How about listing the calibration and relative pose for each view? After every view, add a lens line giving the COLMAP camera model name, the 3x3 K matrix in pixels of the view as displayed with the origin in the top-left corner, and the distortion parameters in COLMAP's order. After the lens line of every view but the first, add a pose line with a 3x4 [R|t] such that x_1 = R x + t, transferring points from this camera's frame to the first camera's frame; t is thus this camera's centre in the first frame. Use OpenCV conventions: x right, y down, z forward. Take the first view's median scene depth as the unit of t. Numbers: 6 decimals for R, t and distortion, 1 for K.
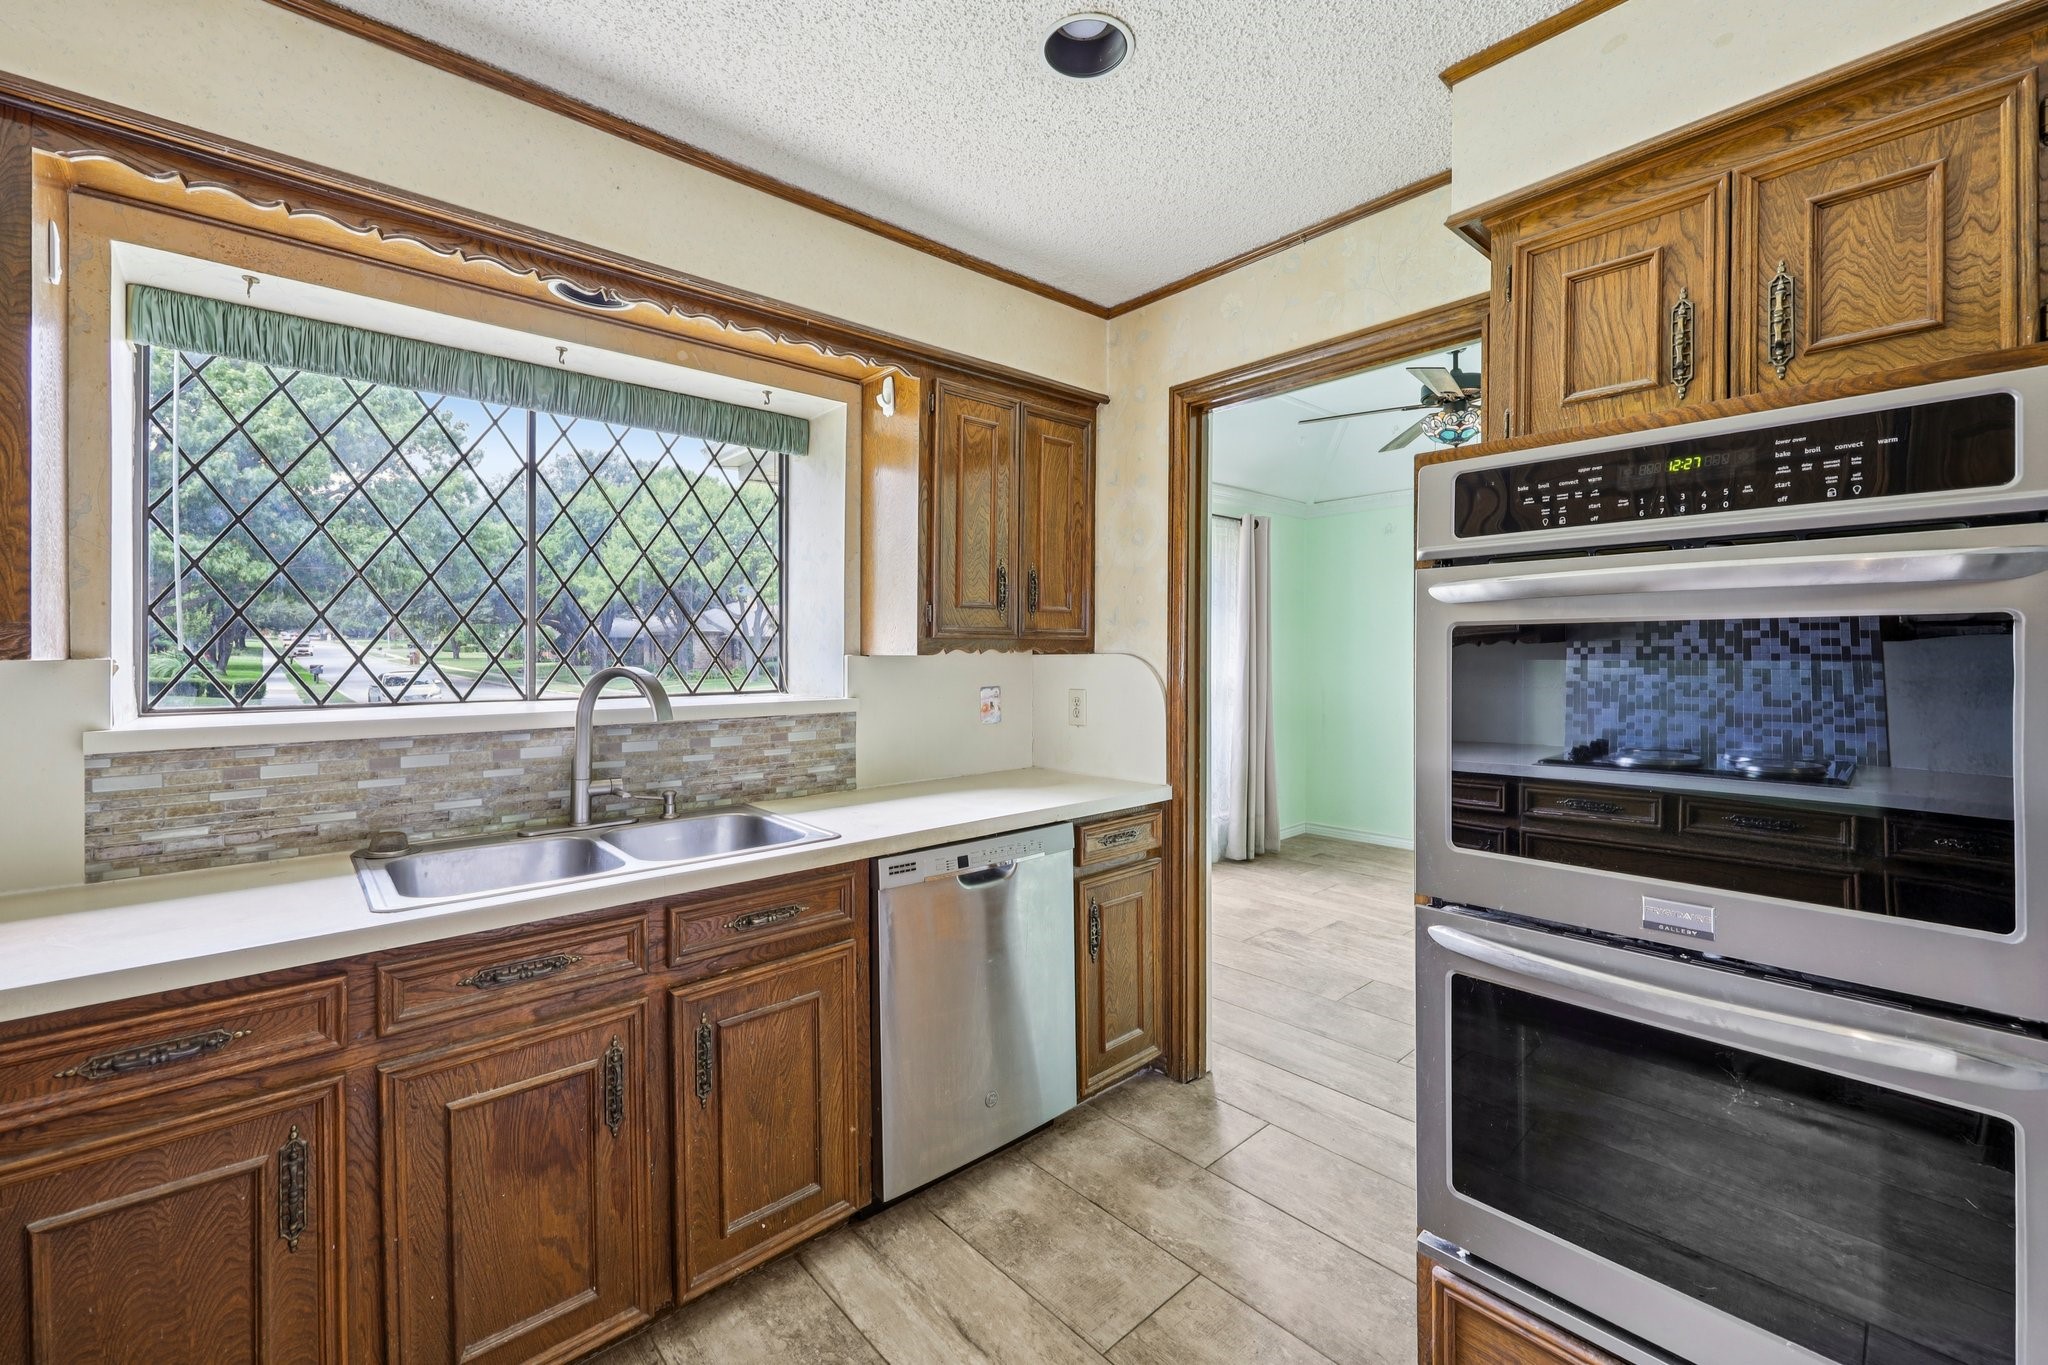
lens RADIAL K [[839.0, 0, 1023.4], [0, 839.0, 659.5], [0, 0, 1]] dist [0.000016, 0.000131]
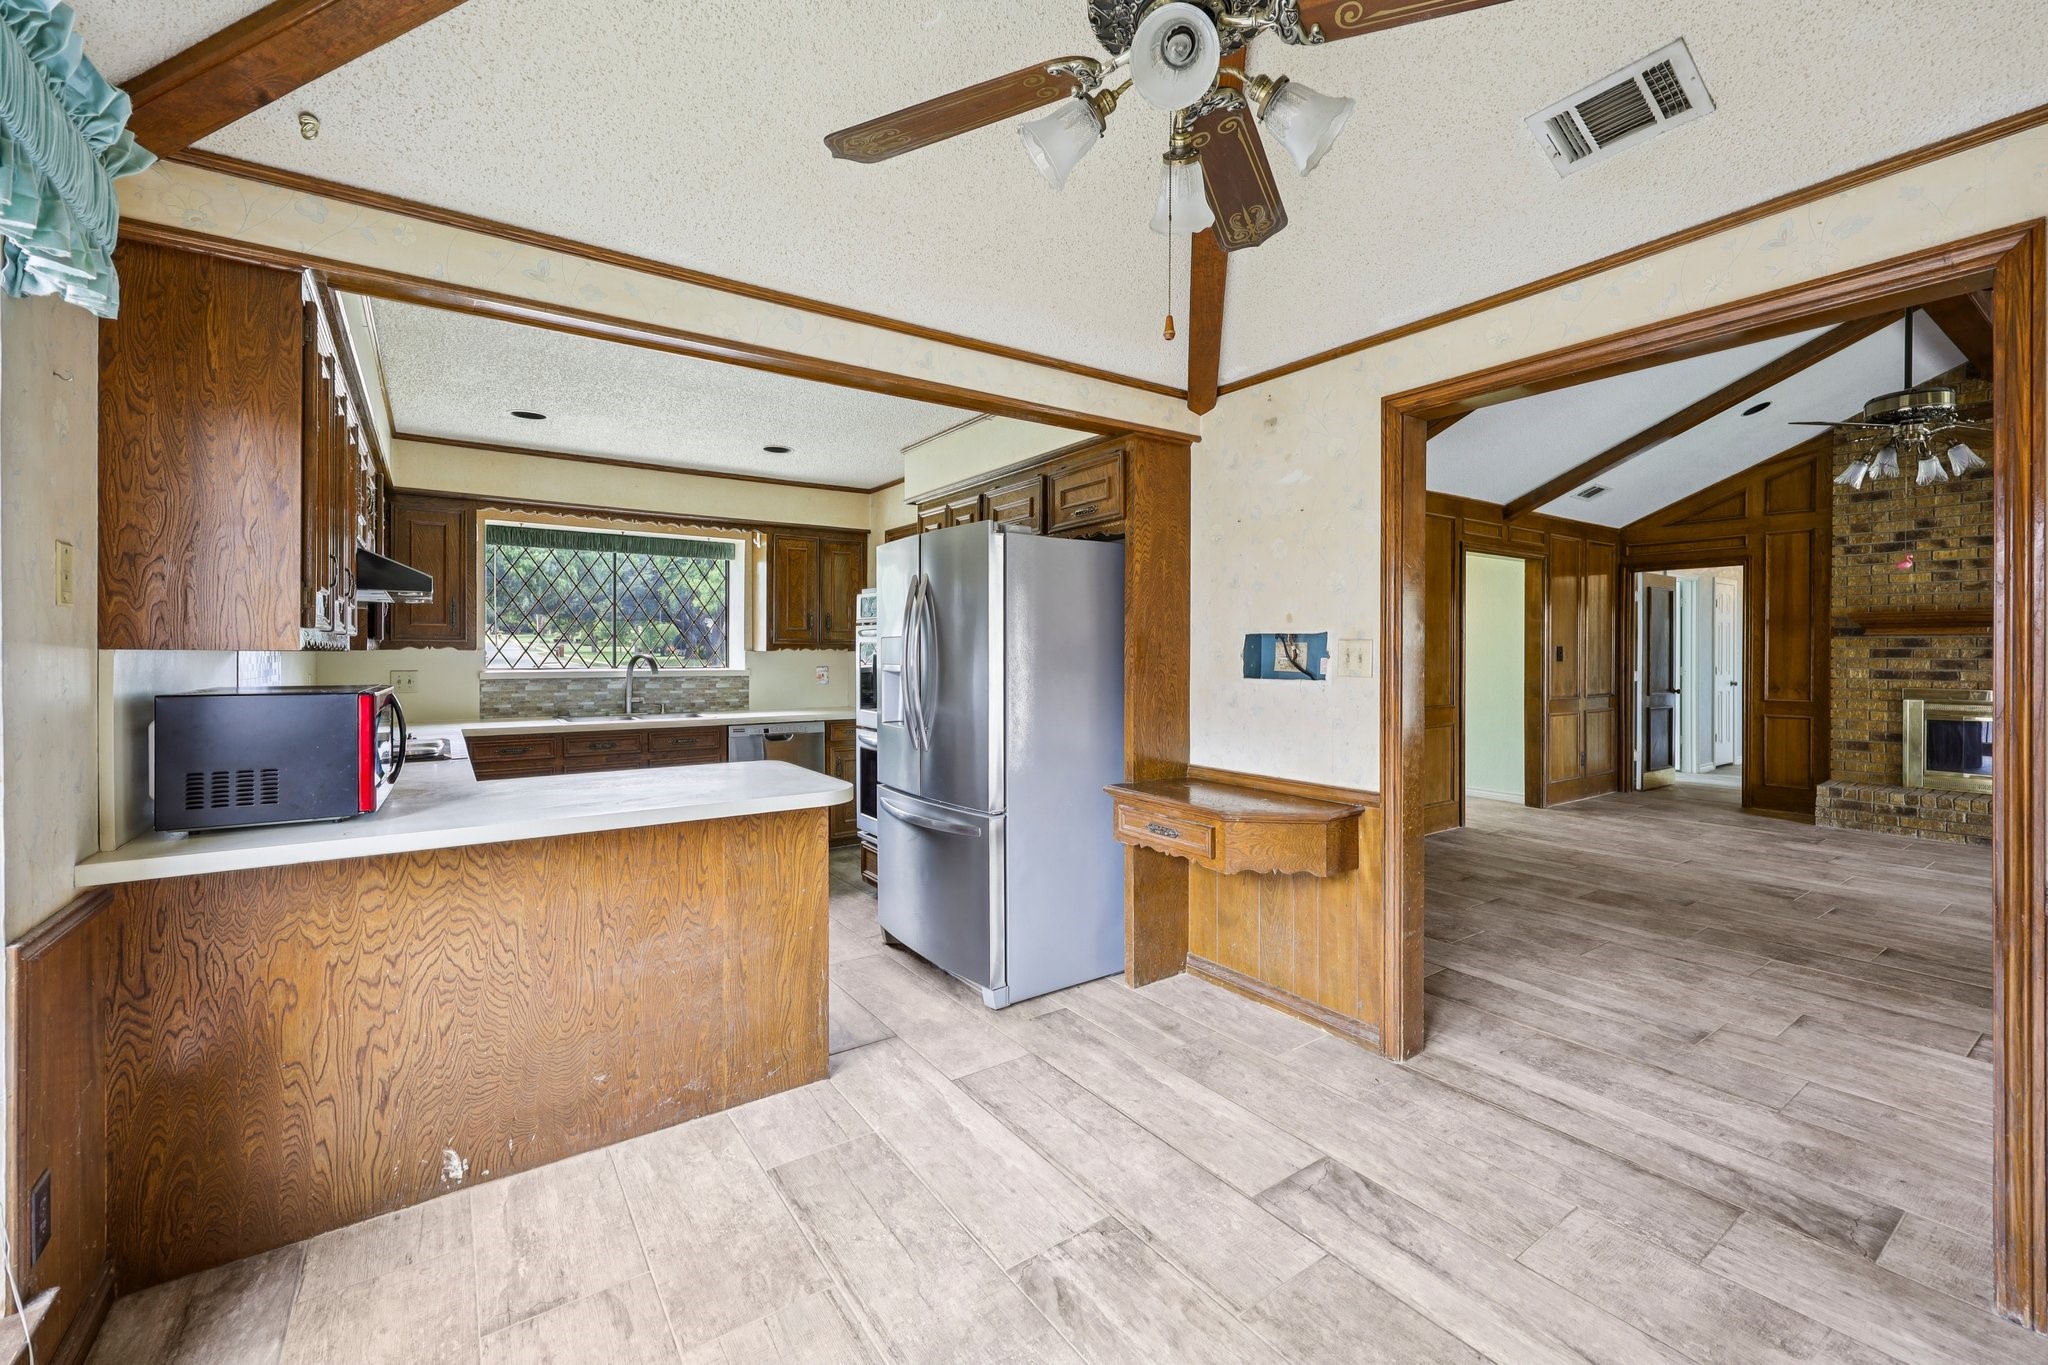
lens RADIAL K [[843.0, 0, 1018.6], [0, 843.0, 655.8], [0, 0, 1]] dist [-0.000423, 0.000447]
pose [[0.992445, 0.007284, -0.122475, 1.122109], [-0.007258, 0.999973, 0.000665, 0.002423], [0.122477, 0.000229, 0.992471, -1.642443]]
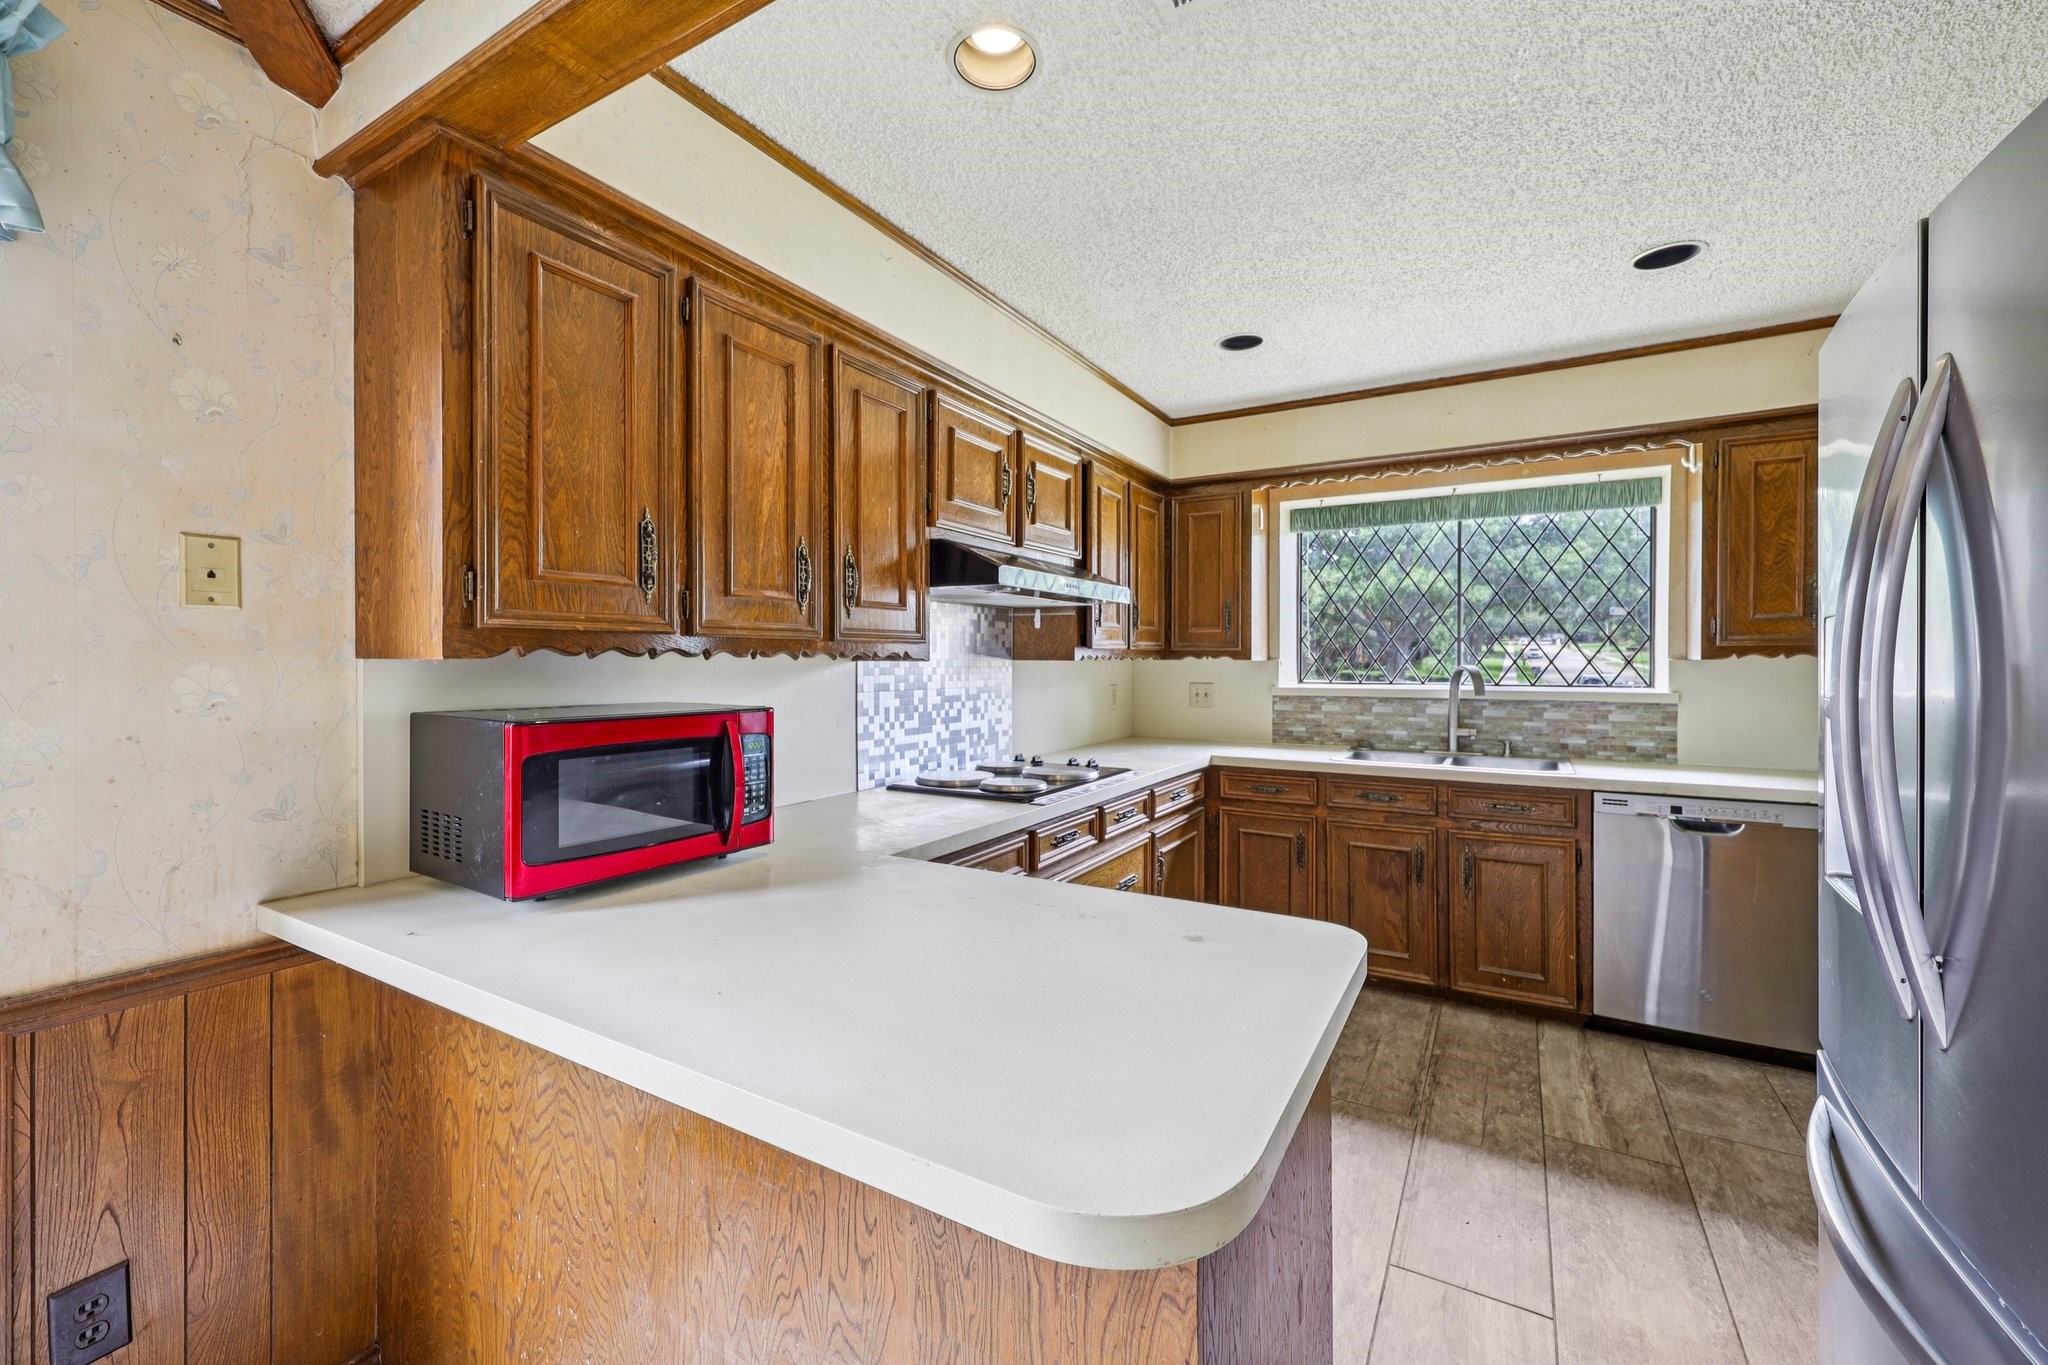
lens RADIAL K [[826.9, 0, 1029.4], [0, 826.9, 664.2], [0, 0, 1]] dist [-0.001480, -0.000466]
pose [[0.304576, 0.008727, -0.952448, 0.978353], [-0.006074, 0.999955, 0.007220, -0.001270], [0.952469, 0.003586, 0.304615, -0.464410]]
